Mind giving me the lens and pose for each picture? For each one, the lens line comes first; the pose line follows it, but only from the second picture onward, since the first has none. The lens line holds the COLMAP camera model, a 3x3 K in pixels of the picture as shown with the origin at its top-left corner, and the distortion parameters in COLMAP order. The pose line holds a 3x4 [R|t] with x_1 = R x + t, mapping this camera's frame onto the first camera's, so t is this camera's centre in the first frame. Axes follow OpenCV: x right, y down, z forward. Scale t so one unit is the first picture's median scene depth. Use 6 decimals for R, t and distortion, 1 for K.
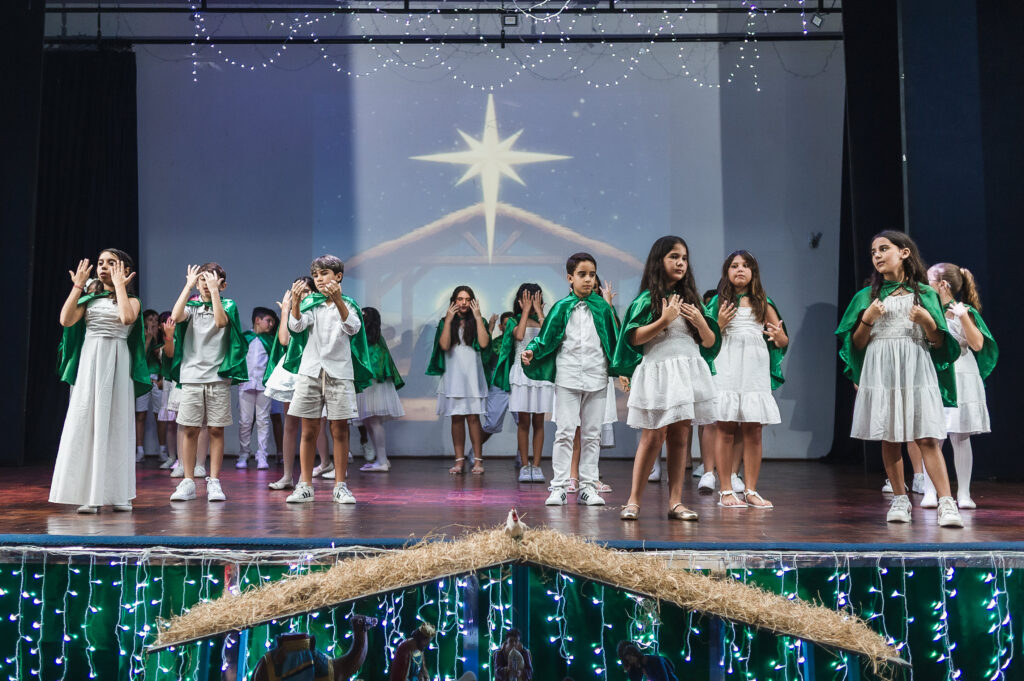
lens RADIAL K [[1143.1, 0, 436.1], [0, 1143.1, 320.8], [0, 0, 1]] dist [0.027885, -0.017826]
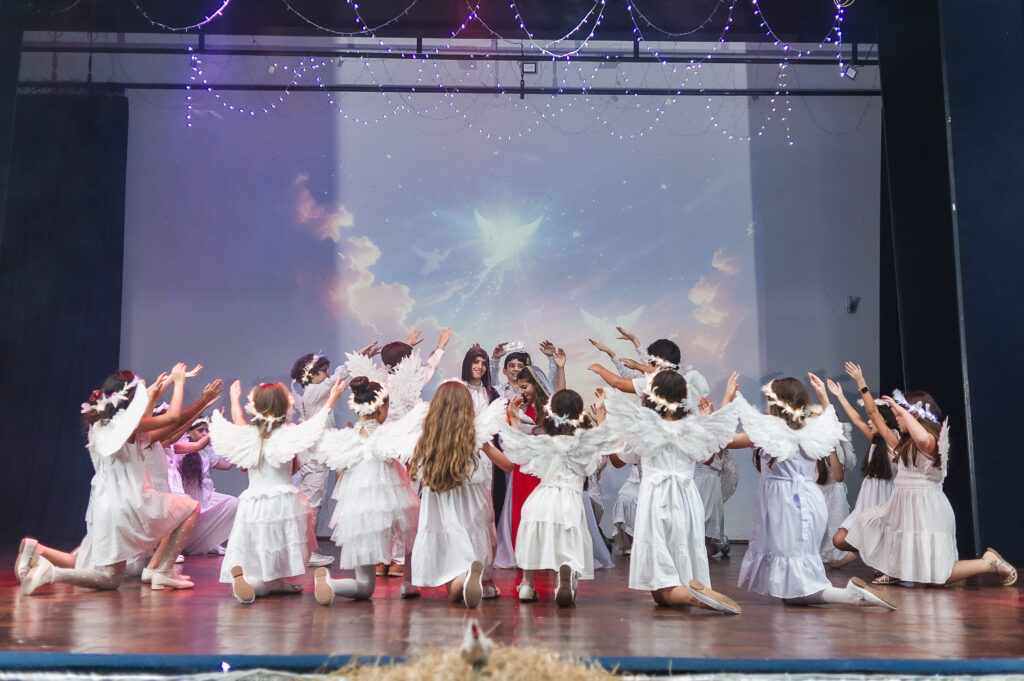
lens RADIAL K [[1124.3, 0, 513.6], [0, 1124.3, 294.0], [0, 0, 1]] dist [0.037636, -0.006797]
pose [[0.999237, 0.009540, 0.037870, 0.056636], [-0.005893, 0.995435, -0.095256, 0.035031], [-0.038605, 0.094960, 0.994732, 0.292955]]
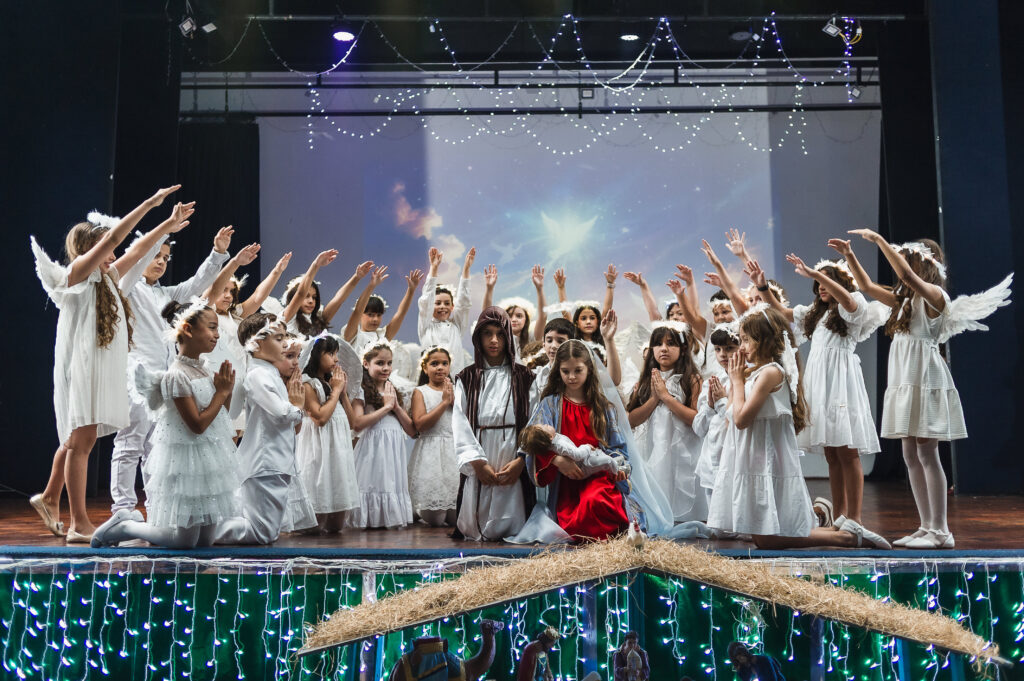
lens RADIAL K [[989.3, 0, 512.0], [0, 989.3, 340.5], [0, 0, 1]] dist [0.017304, 0.002402]
pose [[0.999979, -0.005952, 0.002454, -0.043678], [0.006003, 0.999758, -0.021156, 0.012391], [-0.002327, 0.021171, 0.999773, 0.054982]]
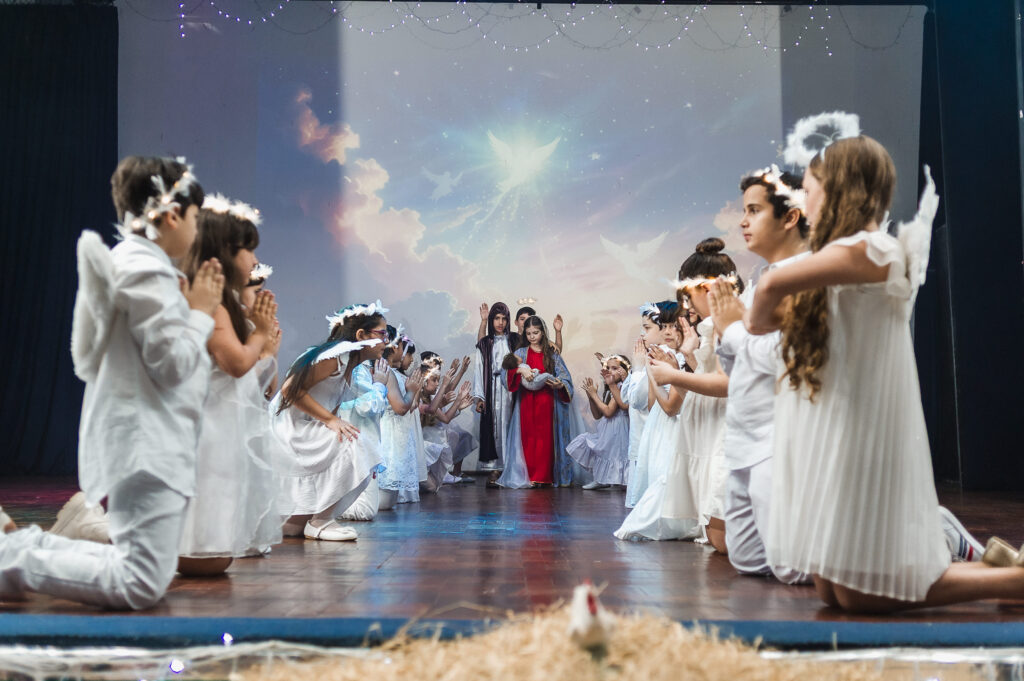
lens RADIAL K [[1096.7, 0, 512.0], [0, 1096.7, 340.5], [0, 0, 1]] dist [0.024847, -0.005539]
pose [[0.999213, 0.005529, 0.039281, 0.017990], [-0.005448, 0.999983, -0.002169, 0.061564], [-0.039292, 0.001953, 0.999226, 0.502351]]
